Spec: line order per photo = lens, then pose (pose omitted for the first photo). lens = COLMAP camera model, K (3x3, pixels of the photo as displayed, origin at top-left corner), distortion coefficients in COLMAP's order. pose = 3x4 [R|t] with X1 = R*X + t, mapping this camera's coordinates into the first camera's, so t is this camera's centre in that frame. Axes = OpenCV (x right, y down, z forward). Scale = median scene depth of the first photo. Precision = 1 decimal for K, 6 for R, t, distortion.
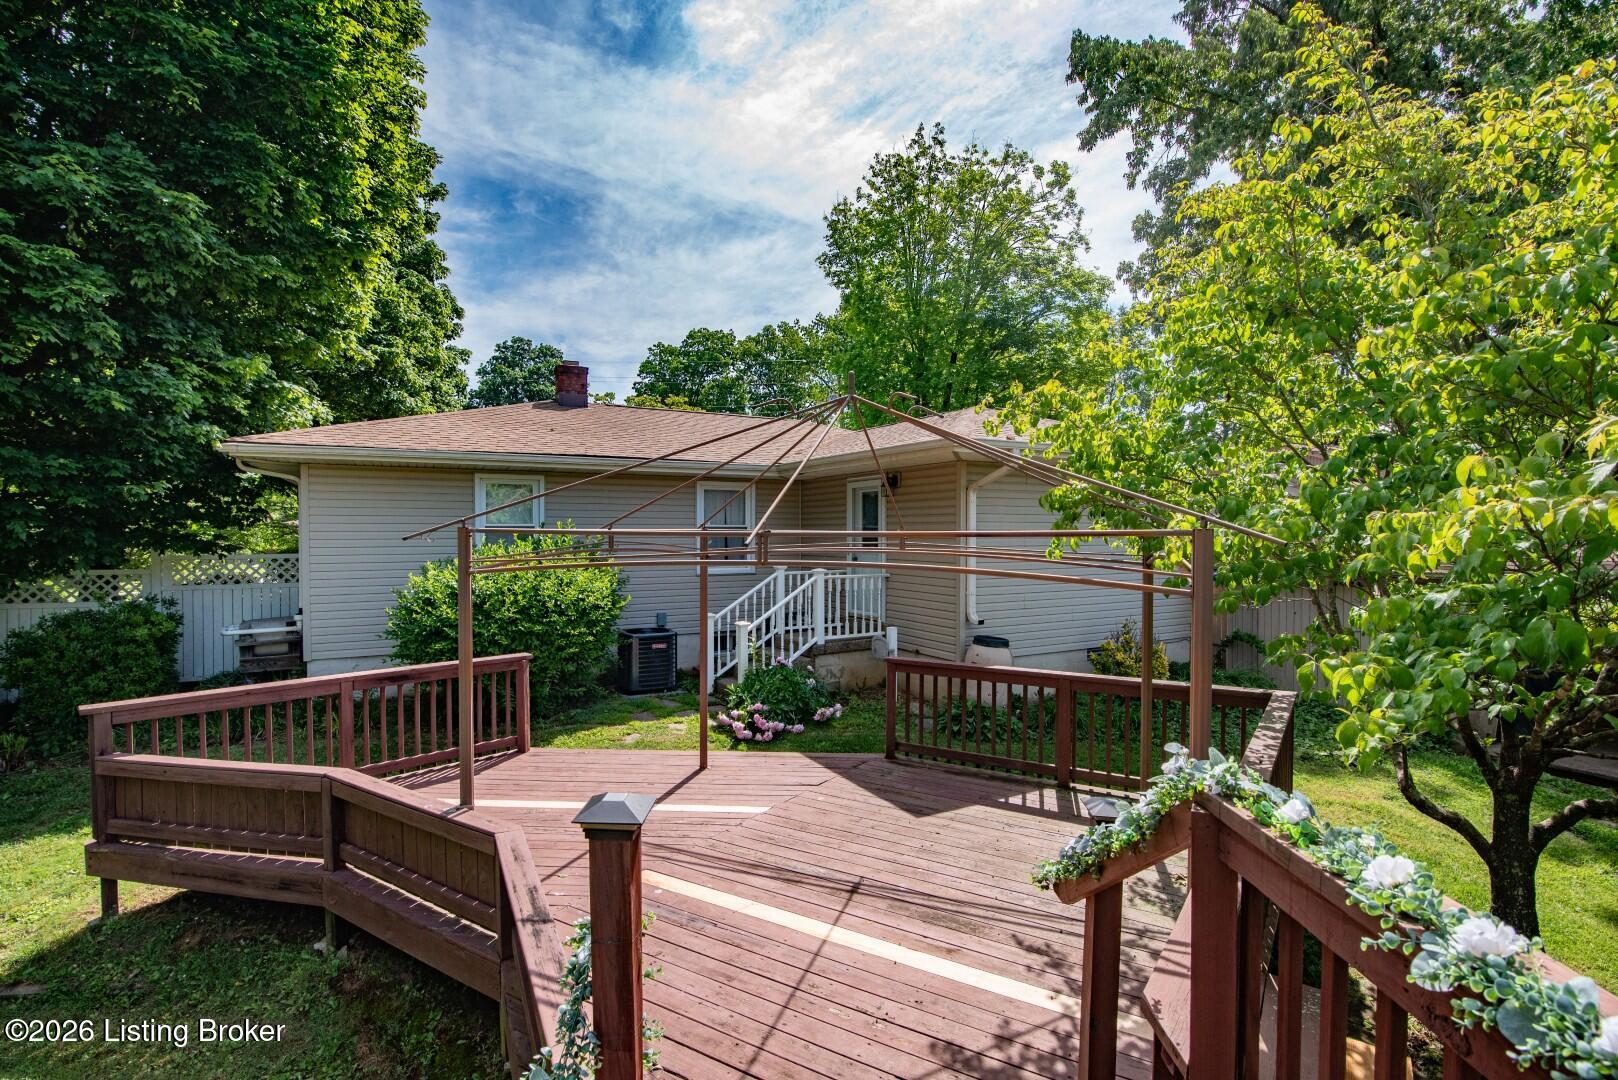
lens RADIAL K [[744.0, 0, 796.3], [0, 744.0, 534.7], [0, 0, 1]] dist [-0.024957, 0.002684]
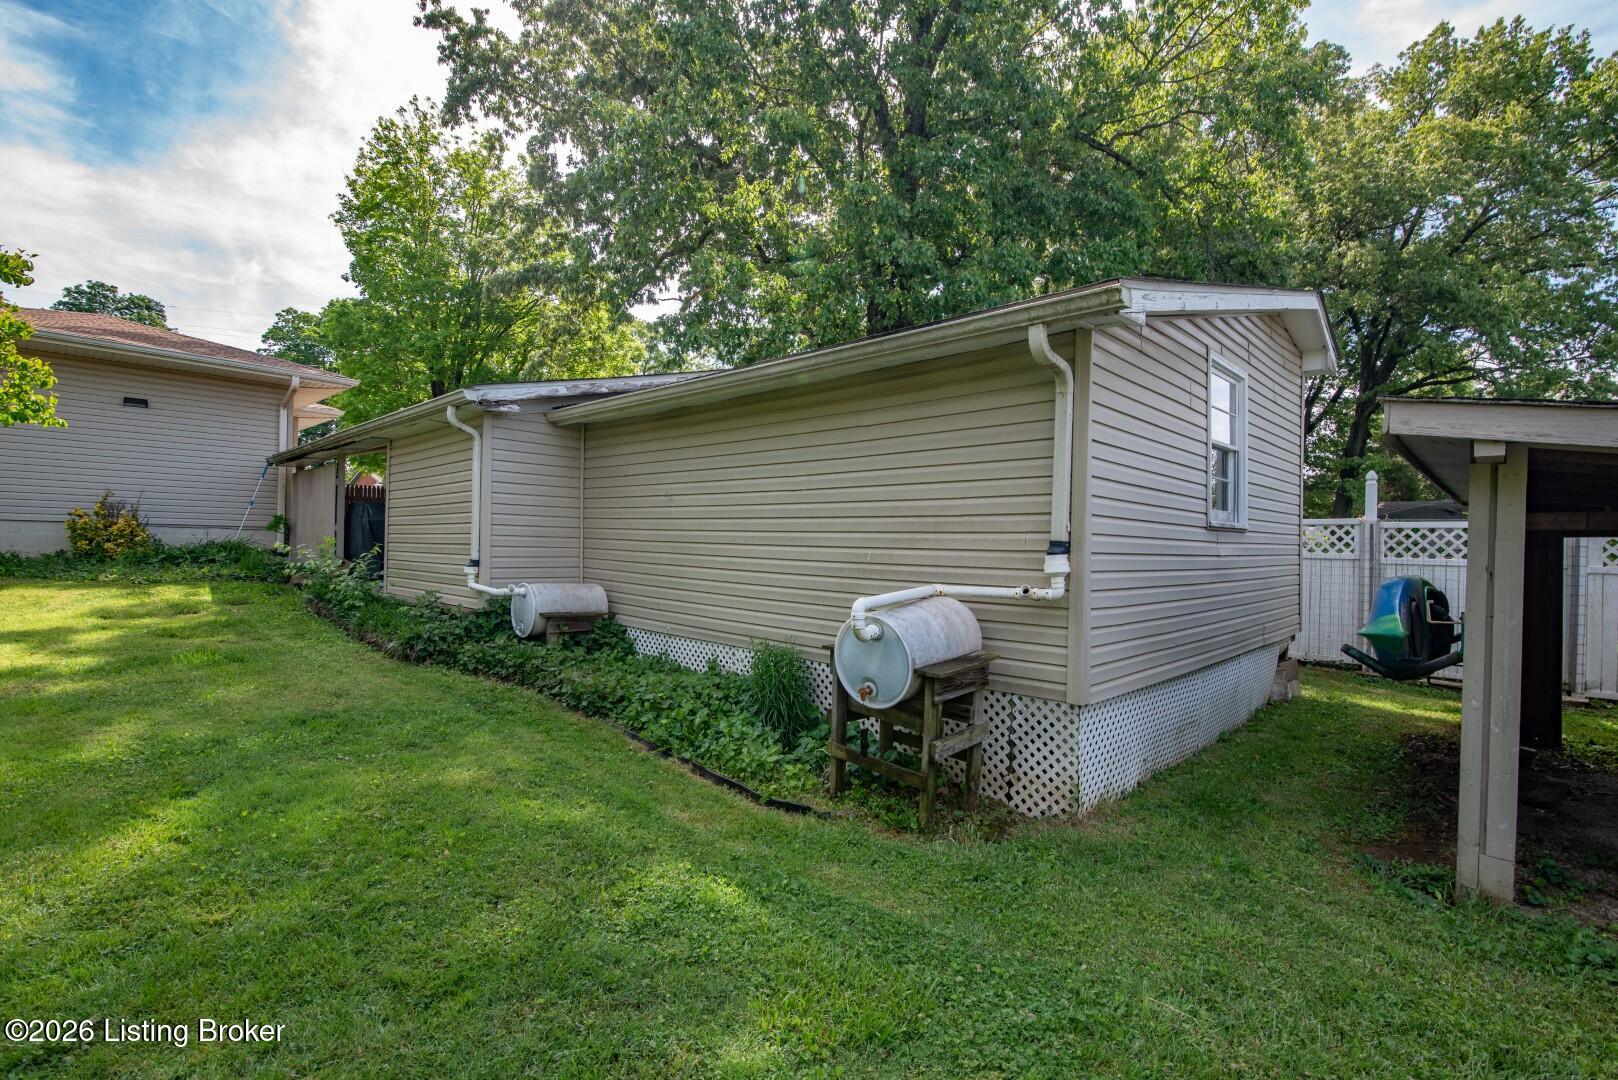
lens RADIAL K [[744.0, 0, 795.6], [0, 744.0, 542.6], [0, 0, 1]] dist [-0.024957, 0.002684]
pose [[0.945612, 0.023667, 0.324435, 0.346573], [-0.022457, 0.999720, -0.007473, 0.058256], [-0.324521, -0.000220, 0.945879, -0.129320]]
